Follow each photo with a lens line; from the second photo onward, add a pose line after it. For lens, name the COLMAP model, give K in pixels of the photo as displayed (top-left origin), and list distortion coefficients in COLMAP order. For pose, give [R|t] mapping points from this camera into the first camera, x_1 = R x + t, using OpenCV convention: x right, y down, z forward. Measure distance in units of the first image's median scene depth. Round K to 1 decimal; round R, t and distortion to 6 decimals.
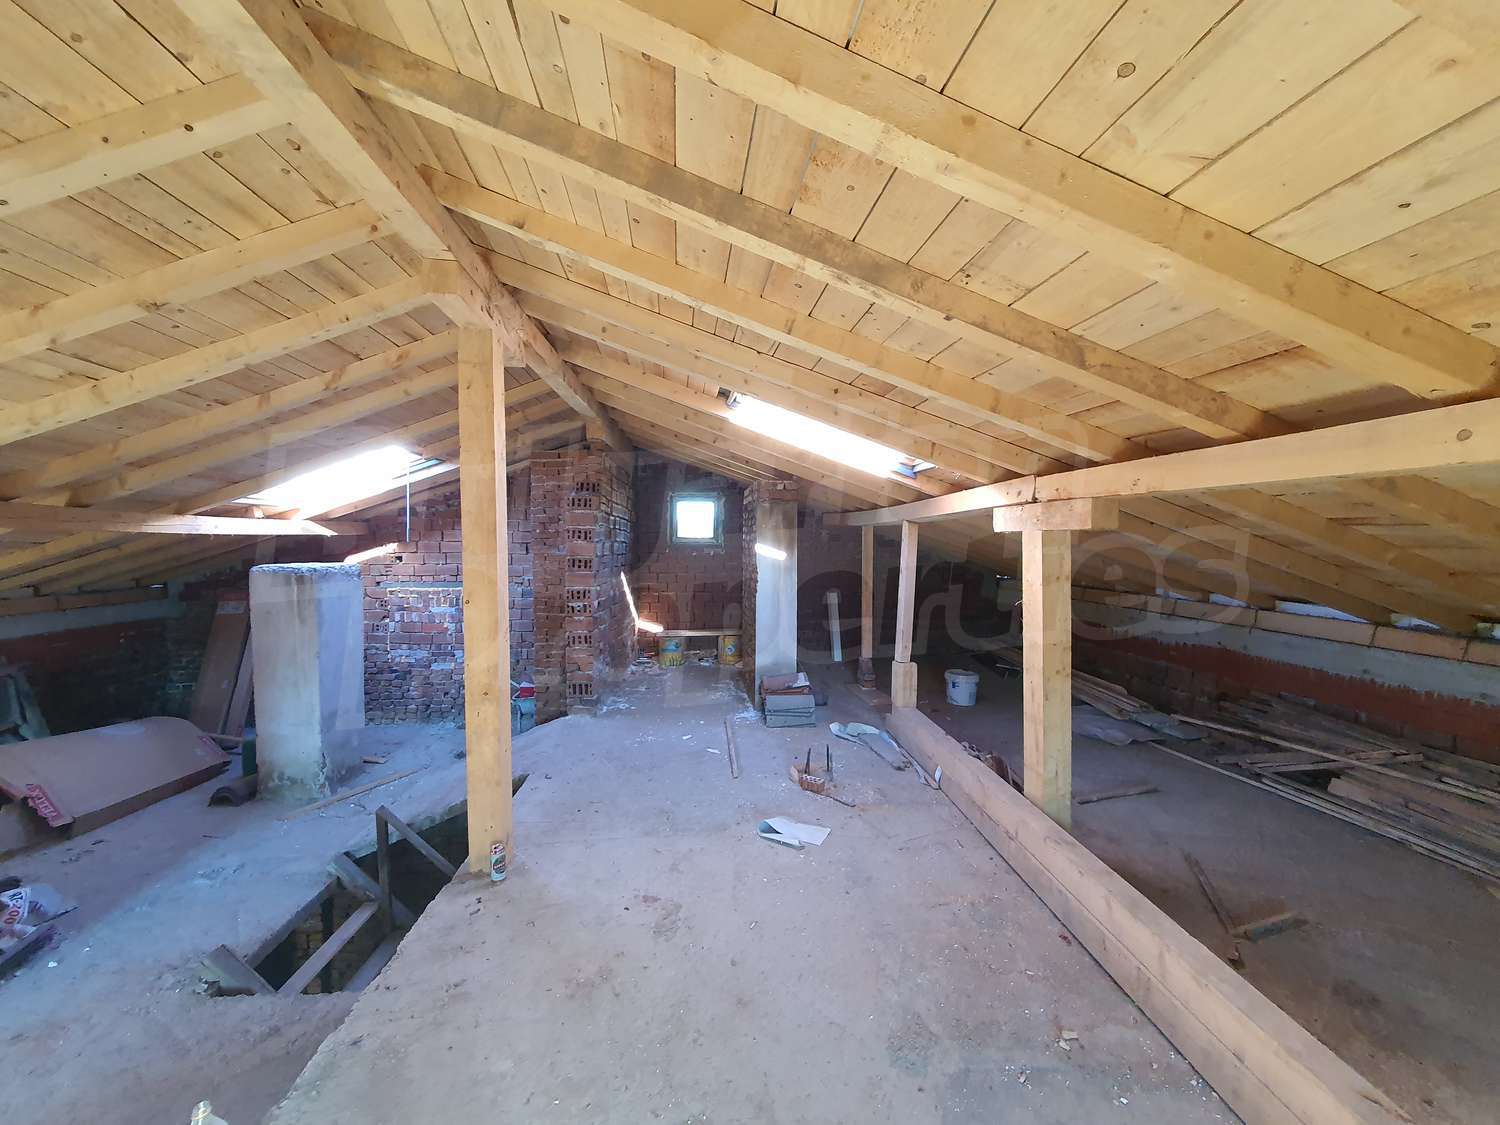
lens RADIAL K [[596.1, 0, 743.7], [0, 596.1, 560.3], [0, 0, 1]] dist [0.000597, -0.000391]
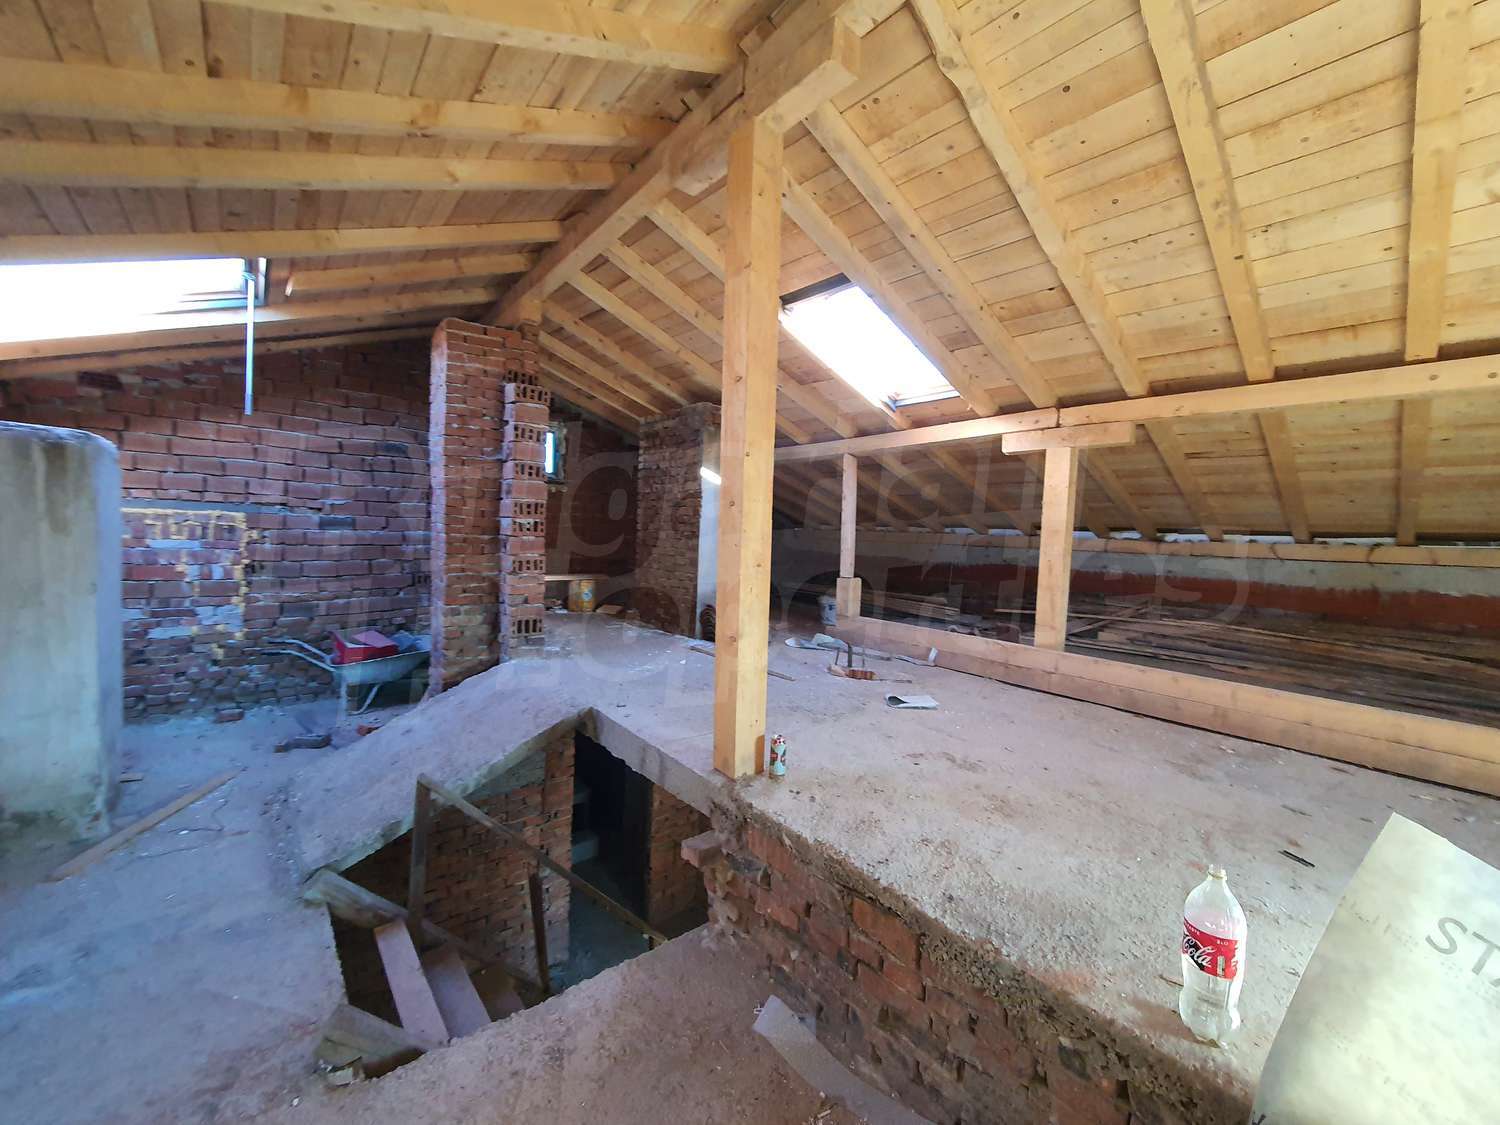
lens RADIAL K [[596.1, 0, 754.2], [0, 596.1, 556.7], [0, 0, 1]] dist [0.000597, -0.000391]
pose [[0.817295, 0.000108, 0.576220, -0.704998], [-0.012759, 0.999758, 0.017910, 0.148743], [-0.576078, -0.021990, 0.817099, 0.232392]]
